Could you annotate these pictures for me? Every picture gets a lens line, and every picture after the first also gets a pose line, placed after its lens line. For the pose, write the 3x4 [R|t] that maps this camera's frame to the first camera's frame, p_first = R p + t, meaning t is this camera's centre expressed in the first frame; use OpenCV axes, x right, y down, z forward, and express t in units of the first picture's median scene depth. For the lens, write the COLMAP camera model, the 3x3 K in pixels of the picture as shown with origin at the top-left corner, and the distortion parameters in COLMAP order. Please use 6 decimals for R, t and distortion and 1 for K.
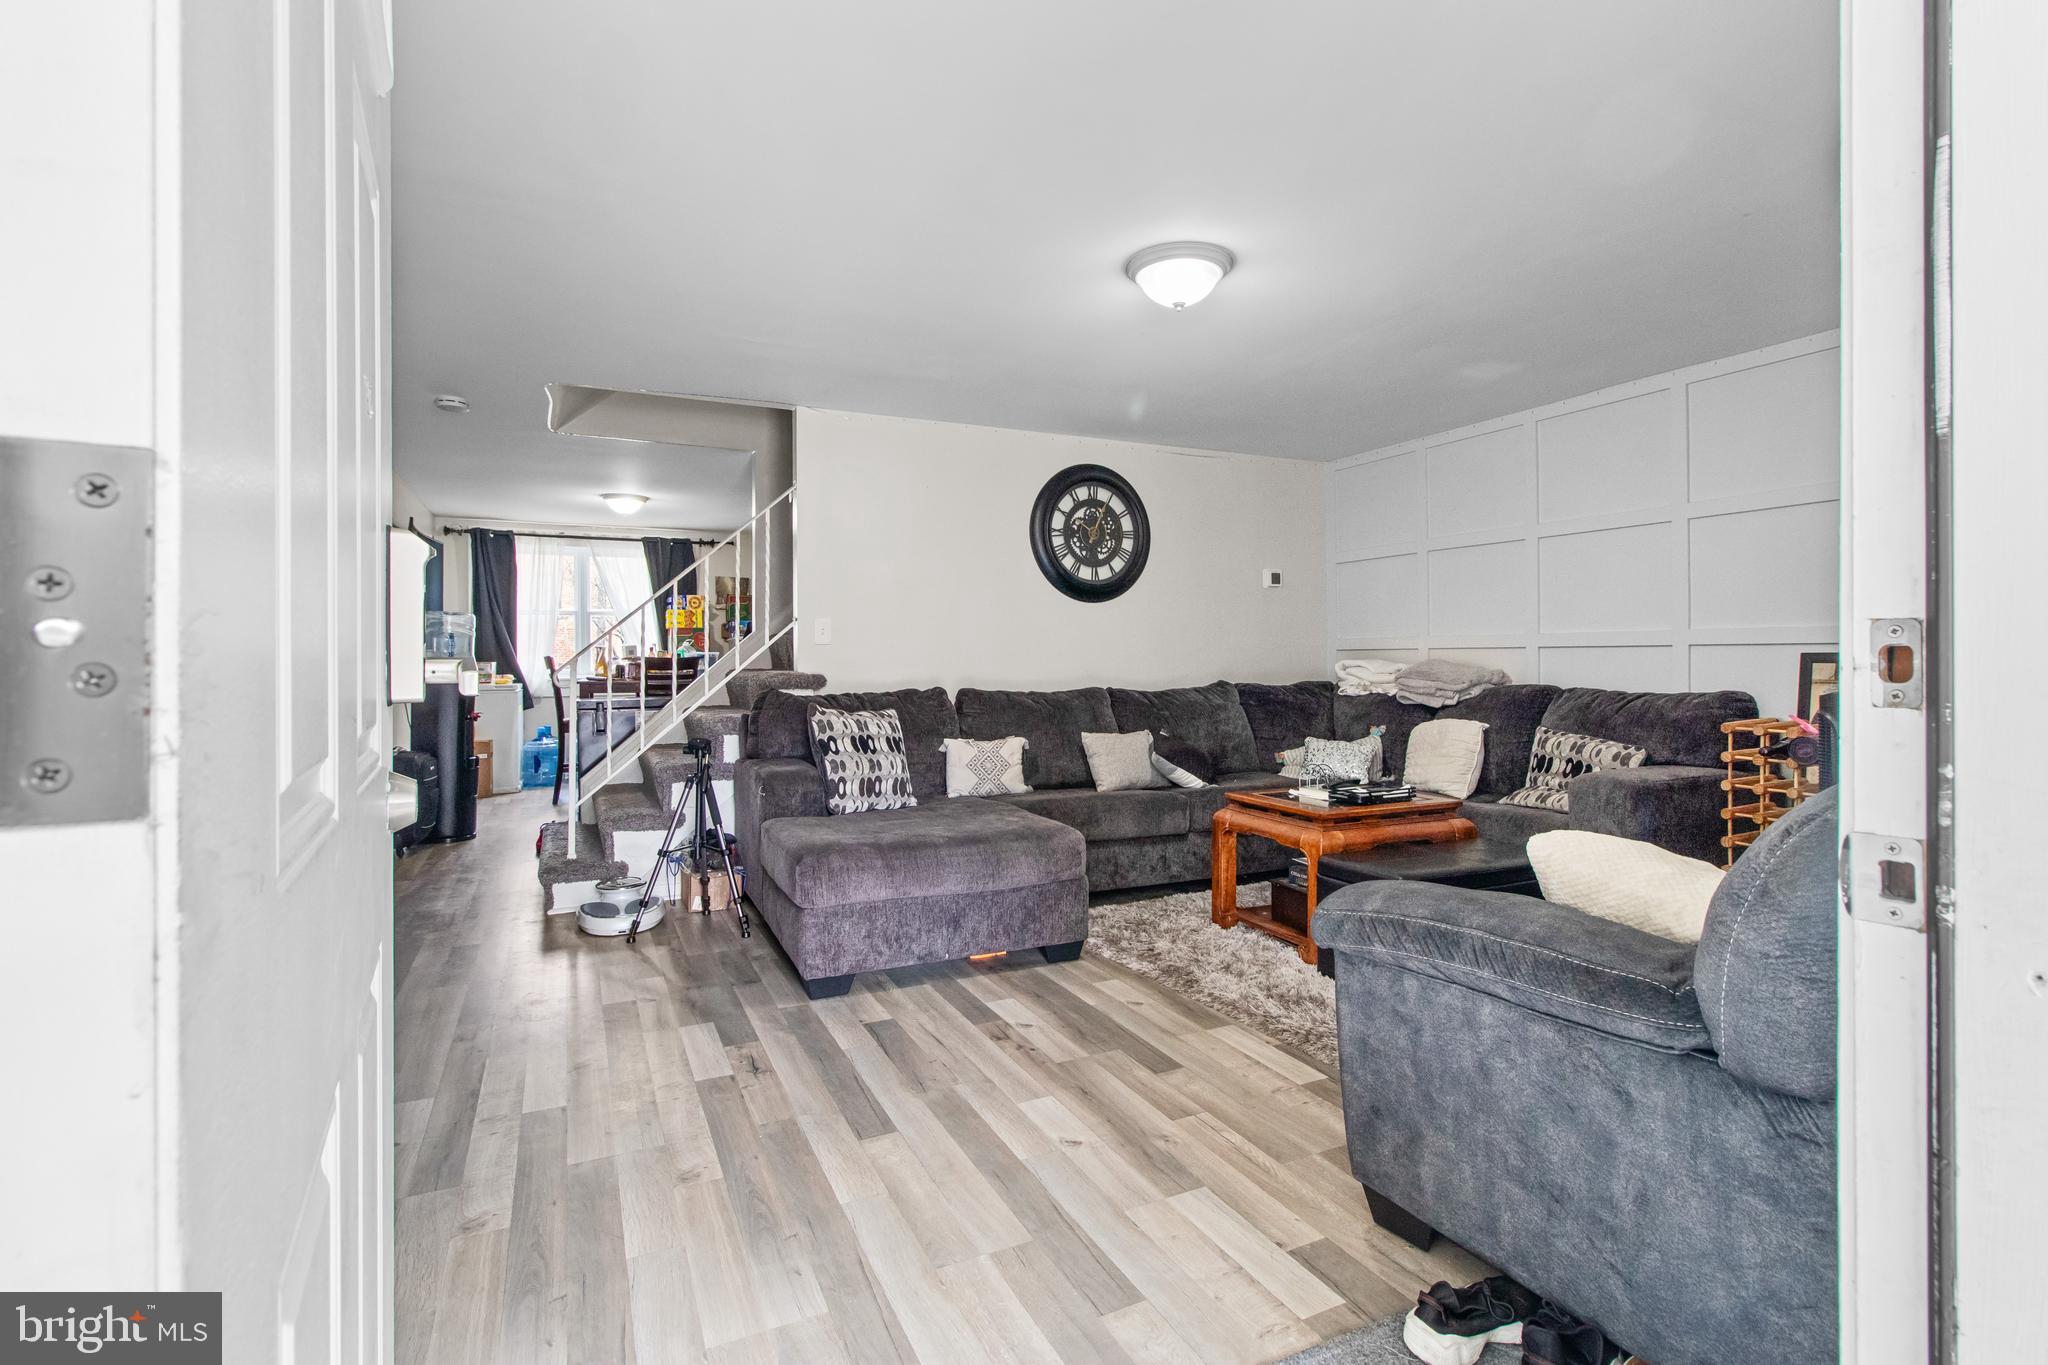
lens RADIAL K [[936.5, 0, 1024.3], [0, 936.5, 665.7], [0, 0, 1]] dist [-0.011113, -0.001066]
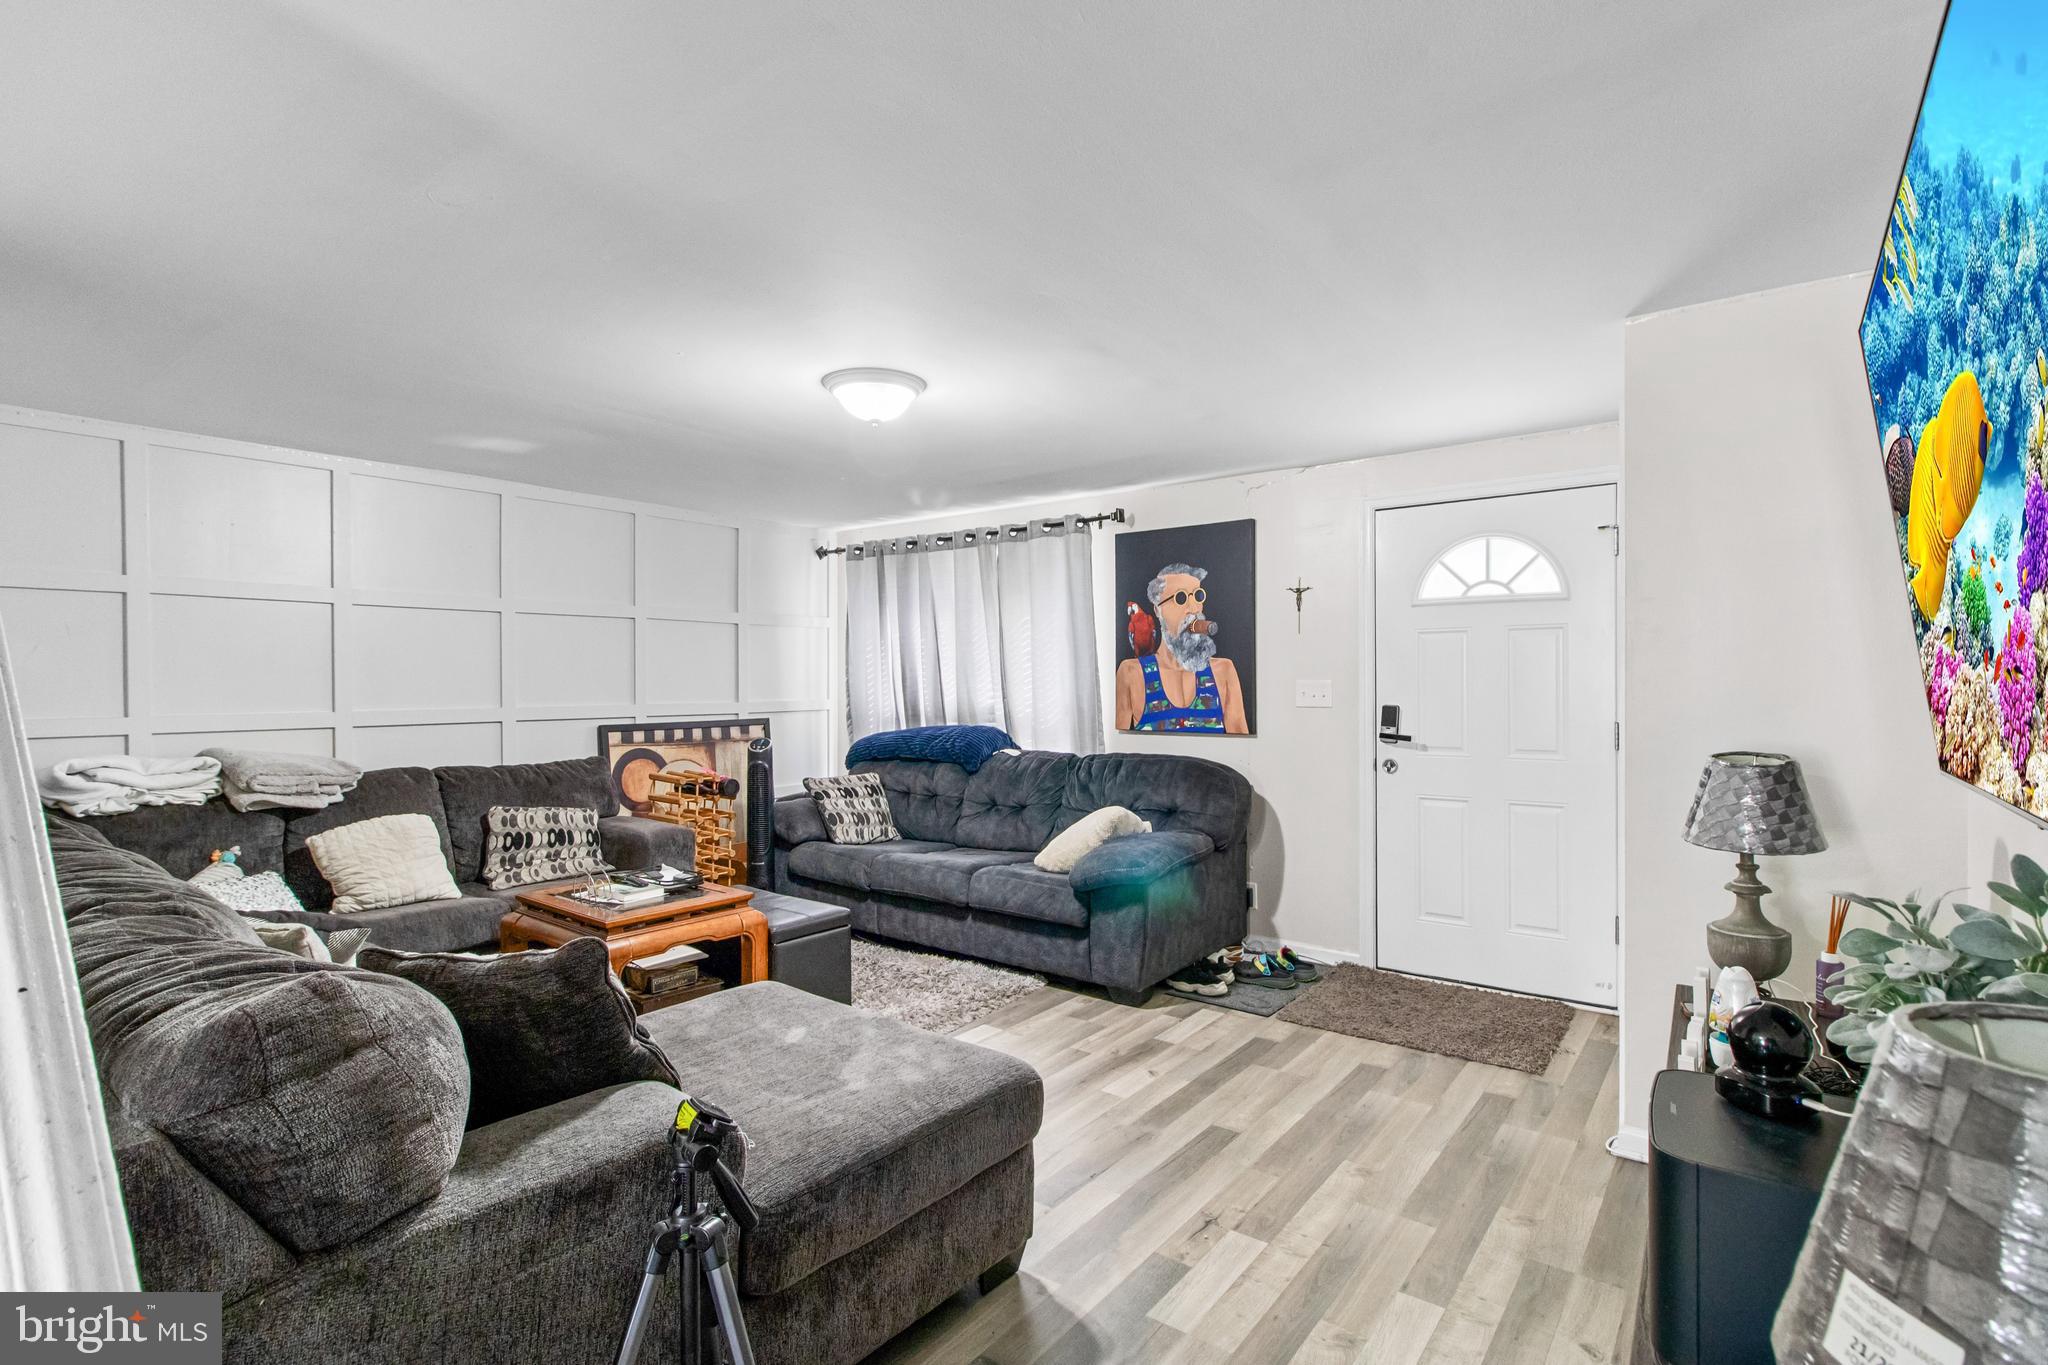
lens RADIAL K [[936.5, 0, 1024.0], [0, 936.5, 682.5], [0, 0, 1]] dist [-0.011113, -0.001066]
pose [[-0.427557, 0.003764, 0.903980, -1.244634], [0.013630, 0.999905, 0.002283, -0.130807], [-0.903886, 0.013297, -0.427568, 1.845137]]
